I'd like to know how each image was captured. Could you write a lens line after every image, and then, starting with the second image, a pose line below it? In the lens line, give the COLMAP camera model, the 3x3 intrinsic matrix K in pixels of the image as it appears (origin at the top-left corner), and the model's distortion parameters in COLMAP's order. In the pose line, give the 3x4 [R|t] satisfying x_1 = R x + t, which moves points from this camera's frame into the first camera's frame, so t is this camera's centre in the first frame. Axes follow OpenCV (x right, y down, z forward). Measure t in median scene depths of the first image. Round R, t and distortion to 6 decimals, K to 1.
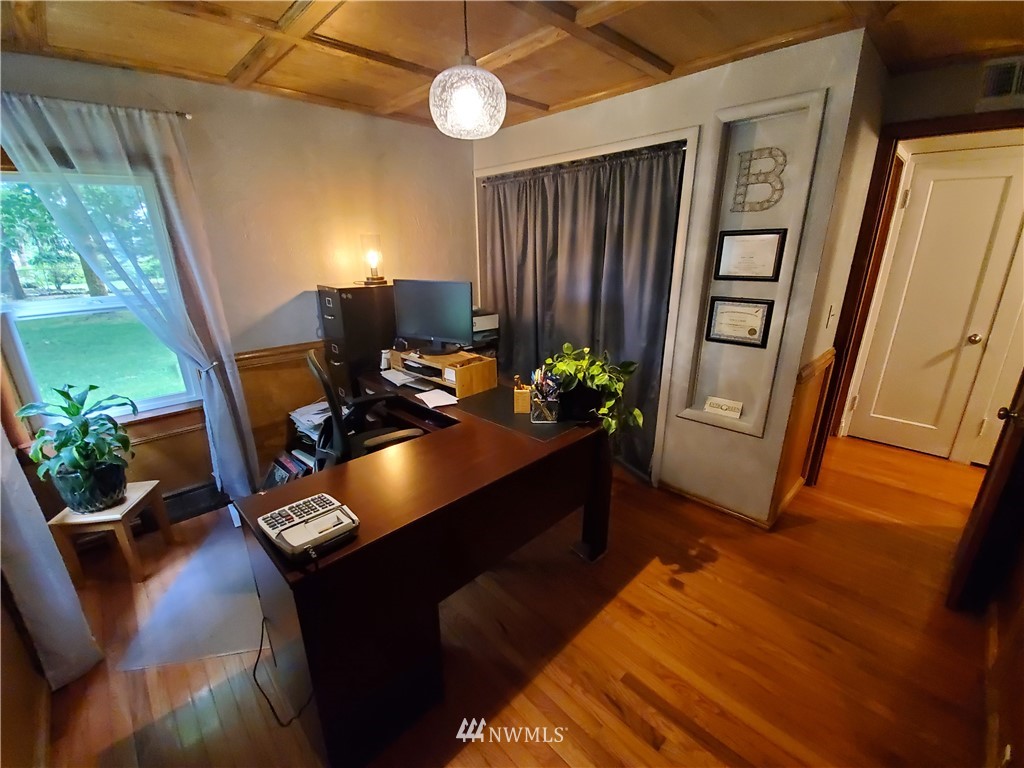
lens RADIAL K [[432.8, 0, 511.6], [0, 432.8, 385.2], [0, 0, 1]] dist [0.000923, -0.000100]
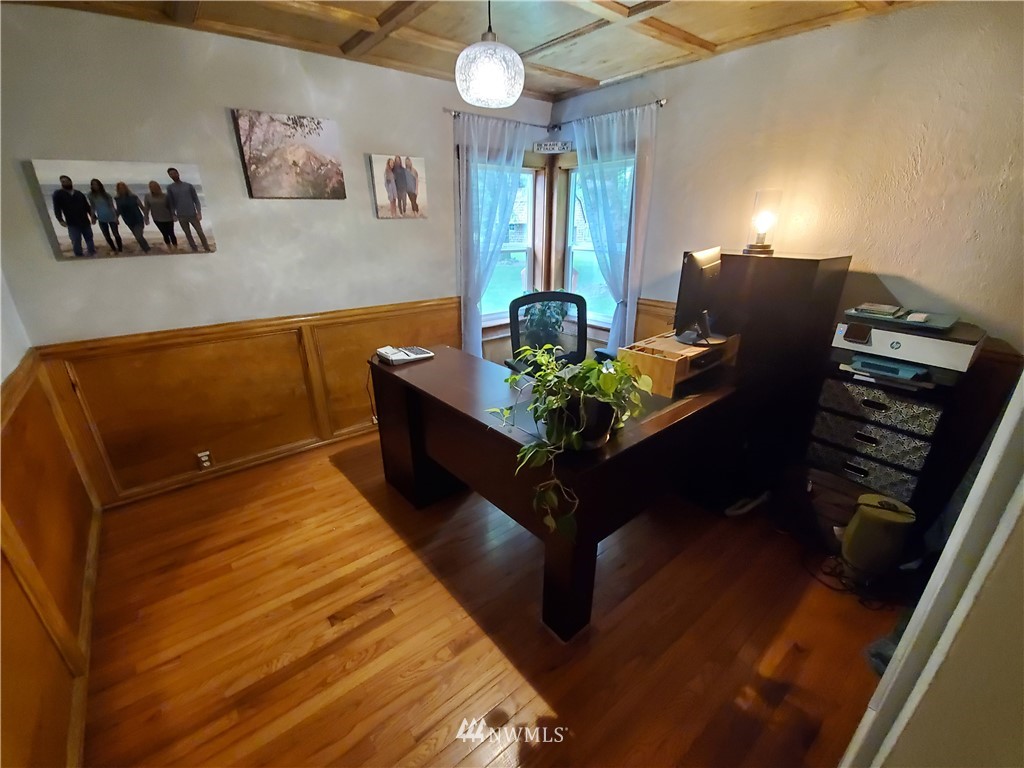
lens RADIAL K [[432.8, 0, 509.3], [0, 432.8, 393.1], [0, 0, 1]] dist [0.000923, -0.000100]
pose [[-0.084459, 0.382725, -0.919994, 1.024811], [-0.296321, 0.871874, 0.389910, -0.324717], [0.951347, 0.305545, 0.039772, 1.062946]]
